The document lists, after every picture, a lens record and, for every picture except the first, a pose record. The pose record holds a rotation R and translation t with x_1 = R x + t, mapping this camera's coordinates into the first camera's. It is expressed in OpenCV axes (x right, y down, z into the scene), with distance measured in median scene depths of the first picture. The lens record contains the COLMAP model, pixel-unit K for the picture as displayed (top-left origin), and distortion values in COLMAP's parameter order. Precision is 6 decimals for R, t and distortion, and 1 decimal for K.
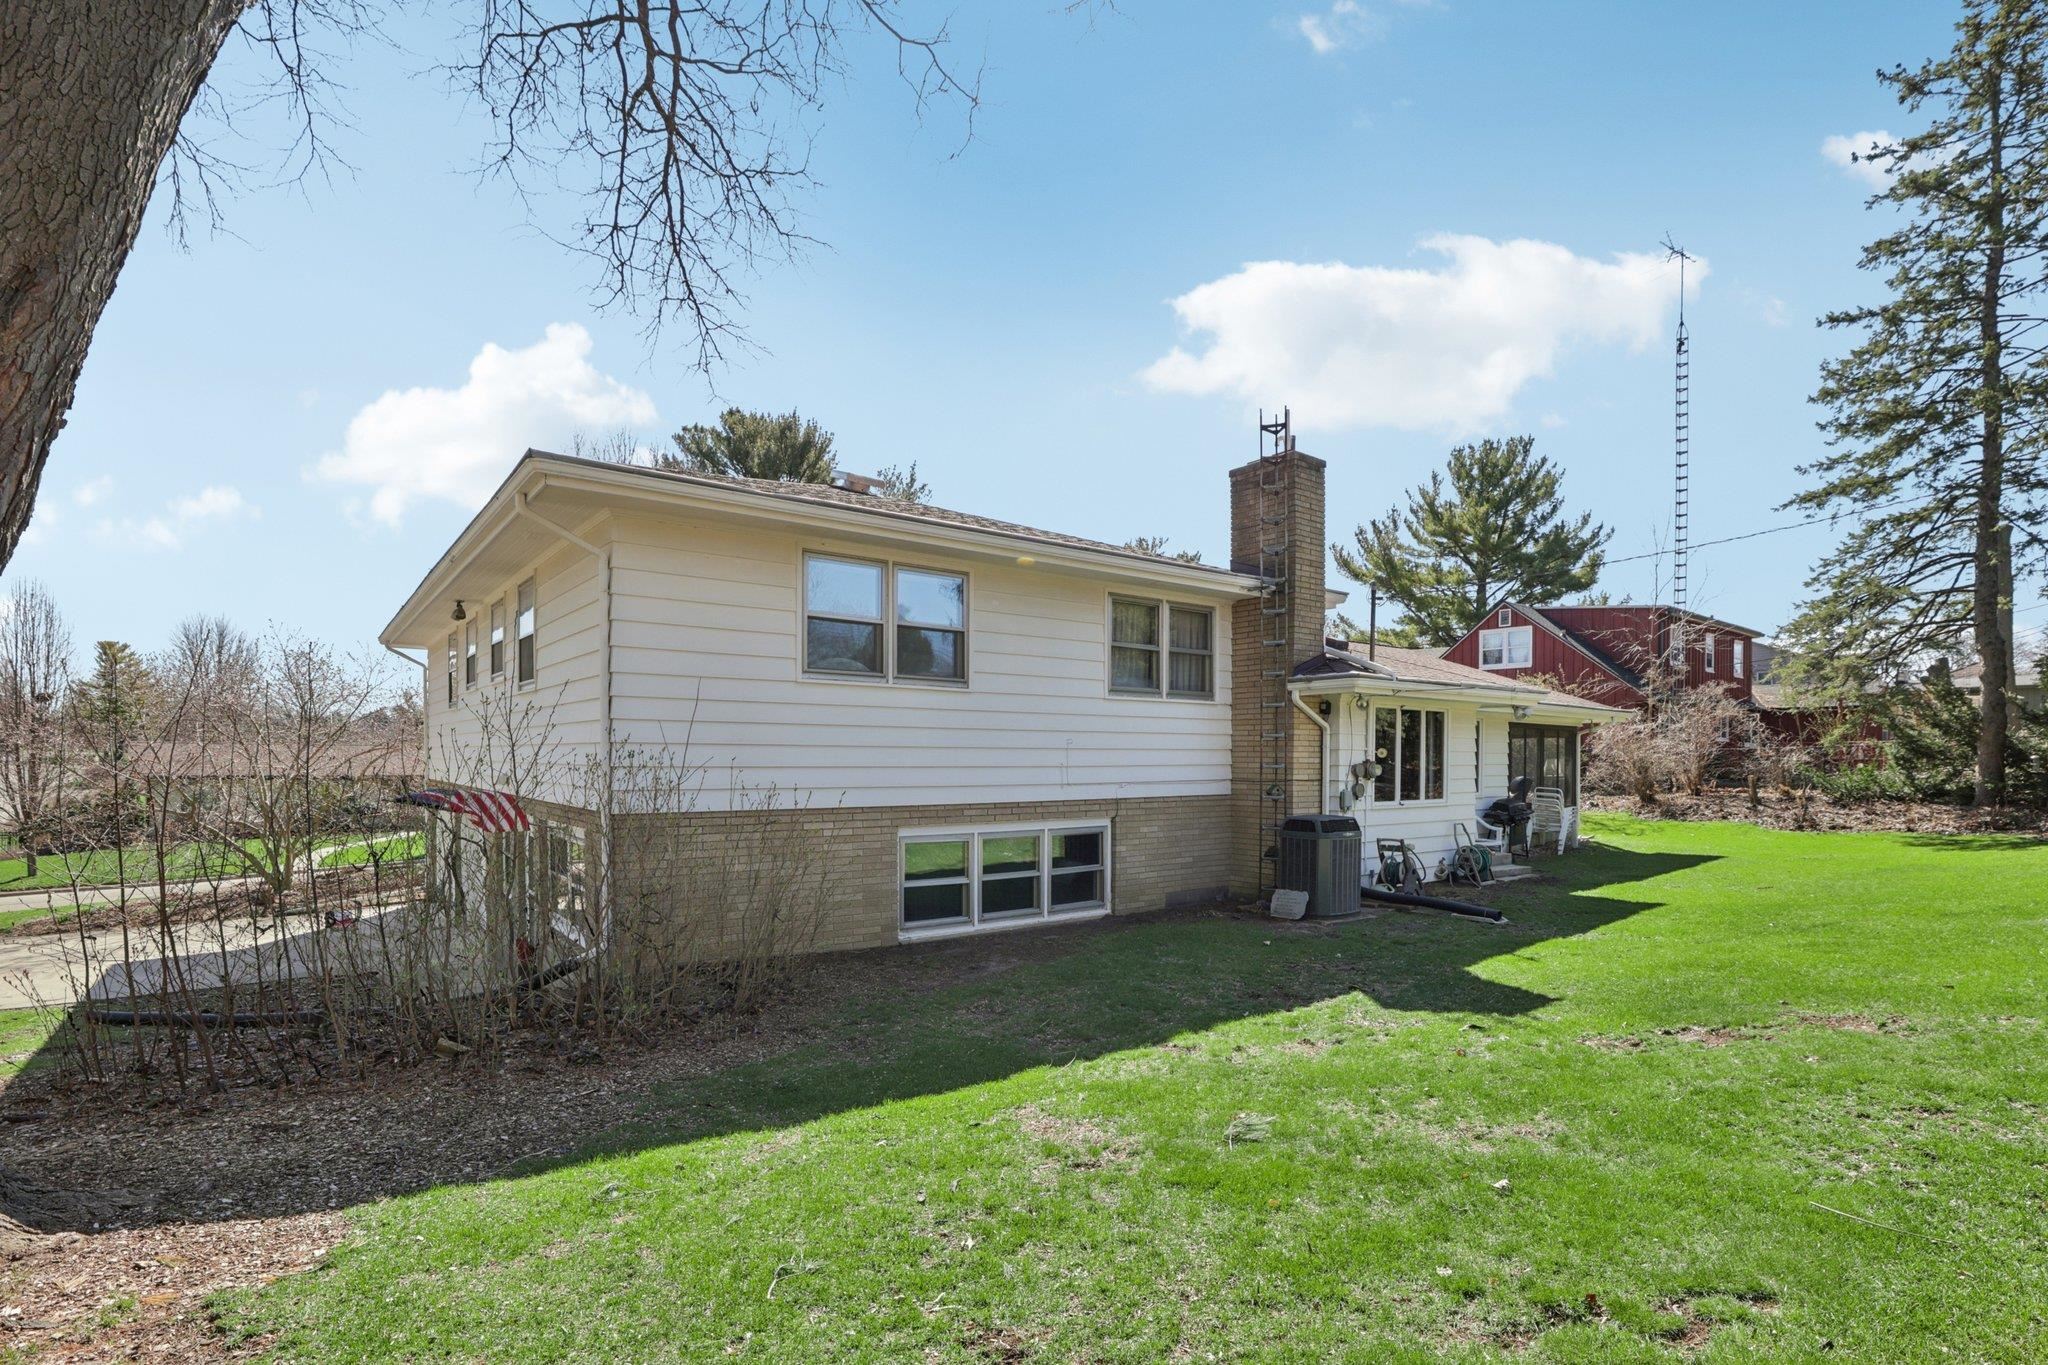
lens RADIAL K [[951.4, 0, 1021.7], [0, 951.4, 774.3], [0, 0, 1]] dist [-0.034768, -0.000019]
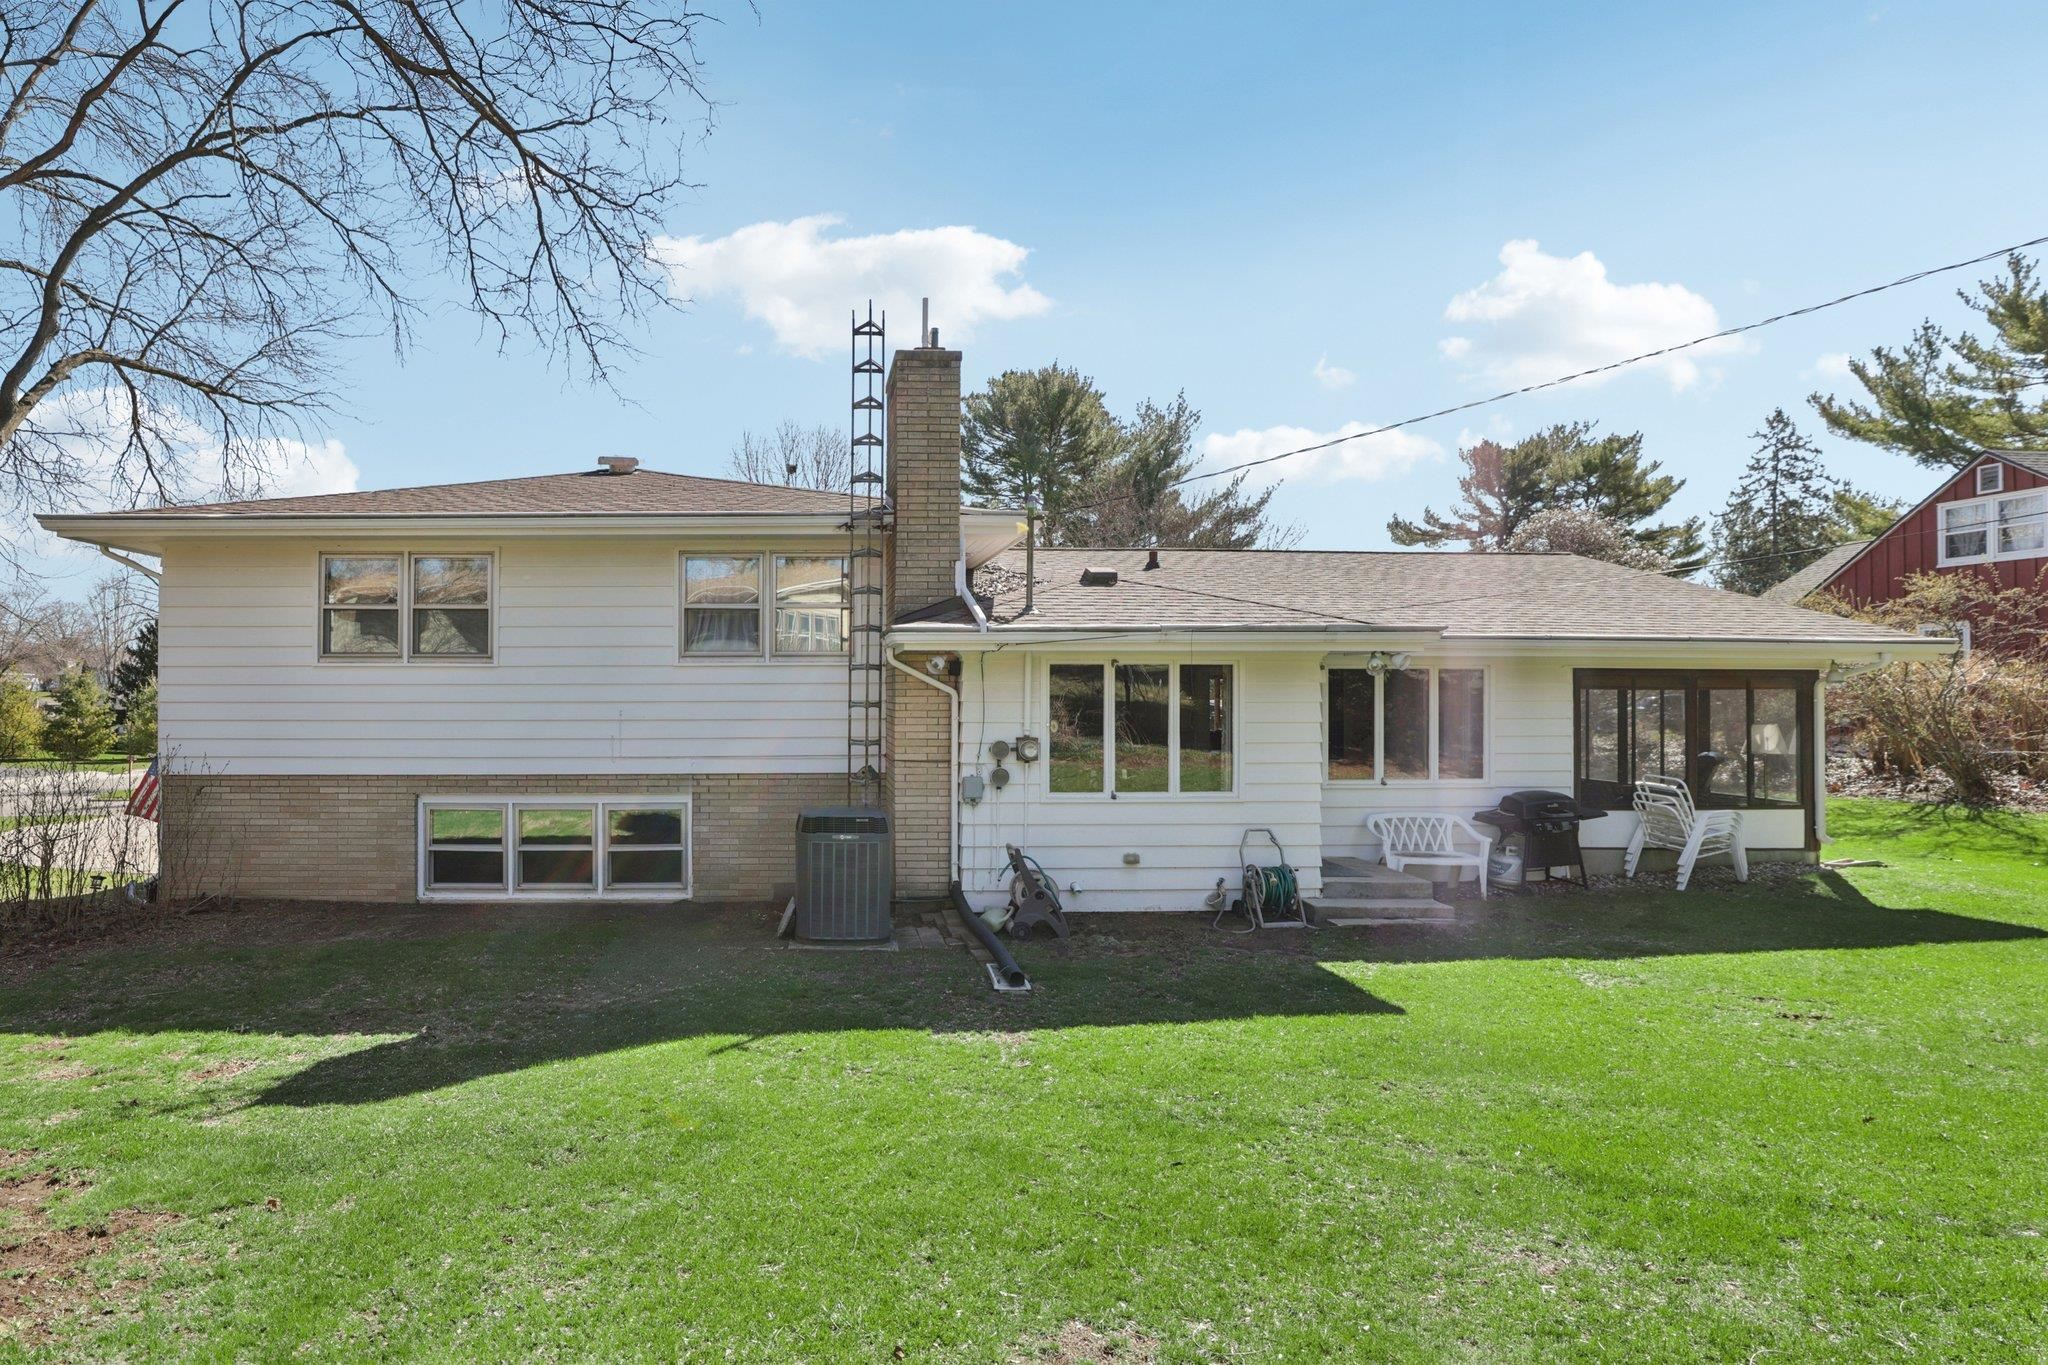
lens RADIAL K [[939.3, 0, 1024.0], [0, 939.3, 682.5], [0, 0, 1]] dist [-0.026477, 0.000309]
pose [[0.820891, -0.005807, -0.571055, 0.887572], [-0.007644, 0.999747, -0.021155, -0.046734], [0.571034, 0.021731, 0.820639, 0.443037]]
